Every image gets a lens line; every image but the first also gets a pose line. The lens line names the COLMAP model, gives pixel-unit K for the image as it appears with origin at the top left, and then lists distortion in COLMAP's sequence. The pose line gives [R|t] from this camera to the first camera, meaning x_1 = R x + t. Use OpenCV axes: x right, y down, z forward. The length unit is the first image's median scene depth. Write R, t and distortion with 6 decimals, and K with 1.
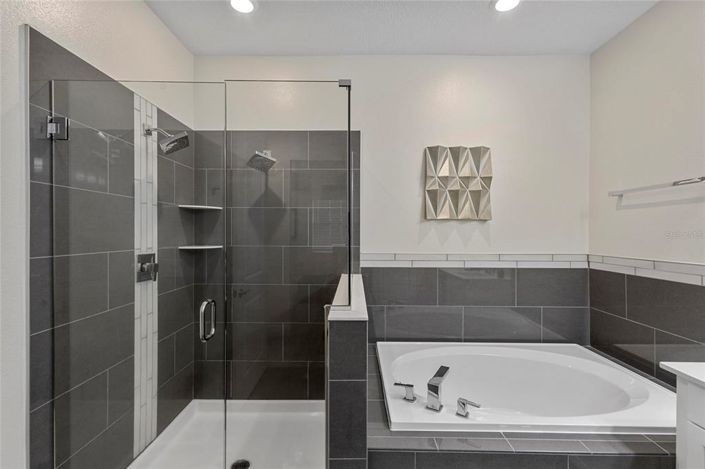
lens RADIAL K [[318.6, 0, 352.5], [0, 318.6, 234.5], [0, 0, 1]] dist [-0.000774, -0.000387]
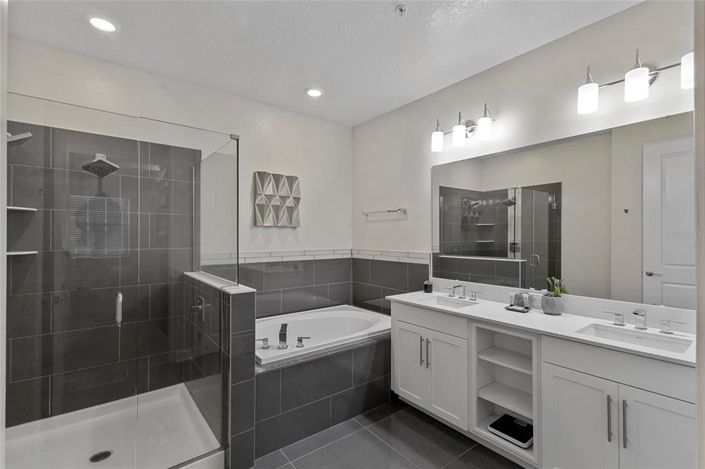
lens RADIAL K [[318.6, 0, 352.5], [0, 318.6, 234.5], [0, 0, 1]] dist [-0.000774, -0.000387]
pose [[0.774772, 0.001021, 0.632240, -0.294747], [0.004777, 0.999961, -0.007469, -0.000914], [-0.632223, 0.008807, 0.774736, -0.275786]]
